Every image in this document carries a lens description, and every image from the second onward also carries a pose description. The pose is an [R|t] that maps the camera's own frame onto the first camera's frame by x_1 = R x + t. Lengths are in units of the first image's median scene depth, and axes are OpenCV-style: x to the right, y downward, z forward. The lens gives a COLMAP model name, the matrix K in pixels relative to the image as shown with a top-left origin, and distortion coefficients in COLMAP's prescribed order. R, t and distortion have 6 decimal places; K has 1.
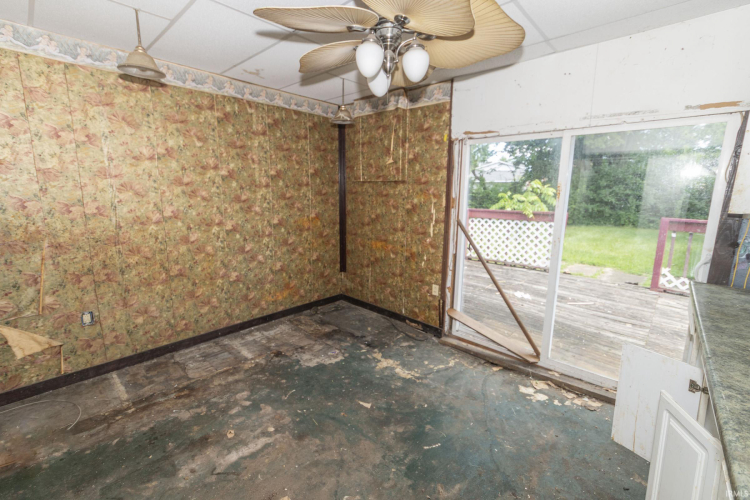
lens RADIAL K [[327.6, 0, 371.6], [0, 327.6, 250.9], [0, 0, 1]] dist [-0.001856, 0.000710]
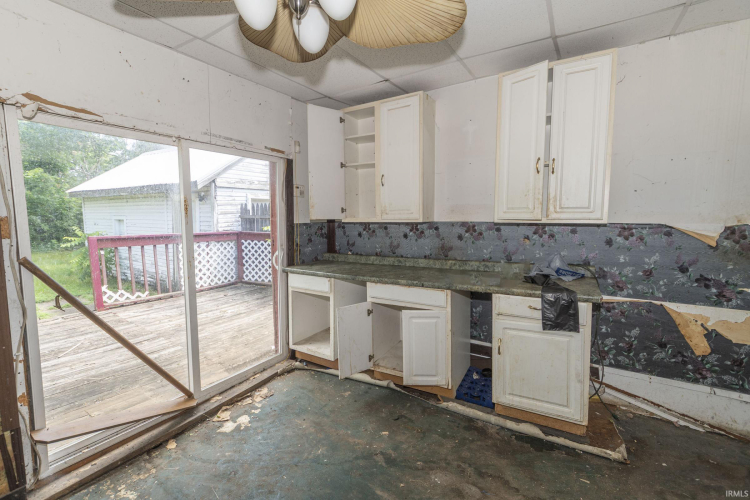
lens RADIAL K [[327.6, 0, 371.5], [0, 327.6, 244.3], [0, 0, 1]] dist [-0.001856, 0.000710]
pose [[-0.182074, -0.097654, 0.978424, -0.385476], [0.180466, 0.974835, 0.130878, -0.095199], [-0.966582, 0.200401, -0.159869, 0.618612]]
